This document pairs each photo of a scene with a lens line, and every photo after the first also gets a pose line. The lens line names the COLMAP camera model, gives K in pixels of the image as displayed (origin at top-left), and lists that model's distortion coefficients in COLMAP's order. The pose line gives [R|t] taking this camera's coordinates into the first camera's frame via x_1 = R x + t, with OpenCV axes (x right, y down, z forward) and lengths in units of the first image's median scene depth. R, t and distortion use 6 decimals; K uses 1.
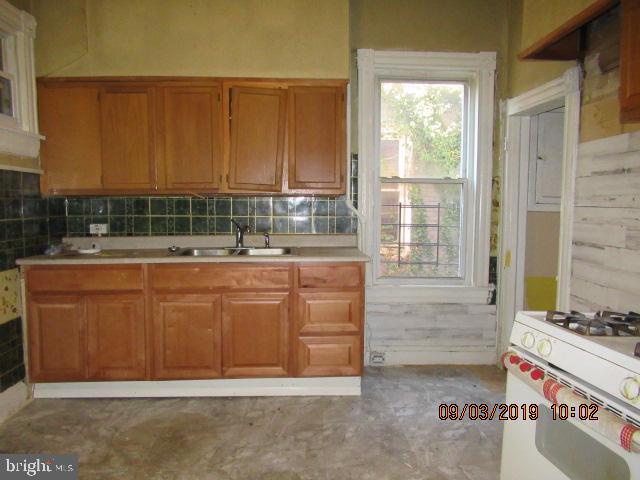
lens RADIAL K [[470.9, 0, 316.1], [0, 470.9, 238.4], [0, 0, 1]] dist [-0.011961, -0.005510]
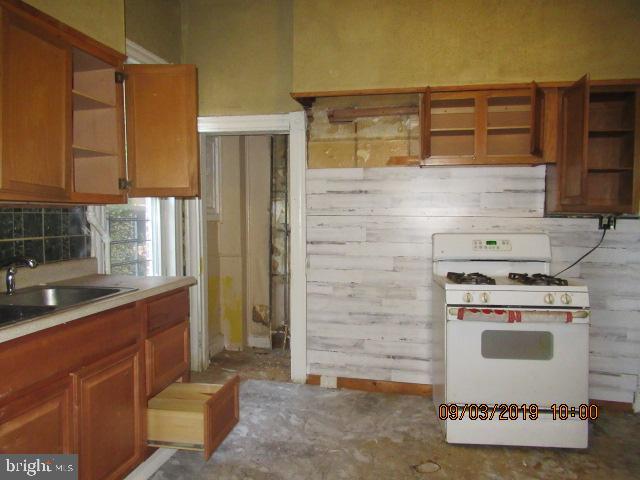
lens RADIAL K [[470.9, 0, 318.4], [0, 470.9, 239.8], [0, 0, 1]] dist [-0.011961, -0.005510]
pose [[0.253916, -0.061667, 0.965259, -0.792230], [0.083120, 0.995665, 0.041745, -0.056715], [-0.963648, 0.069632, 0.257941, 0.666248]]
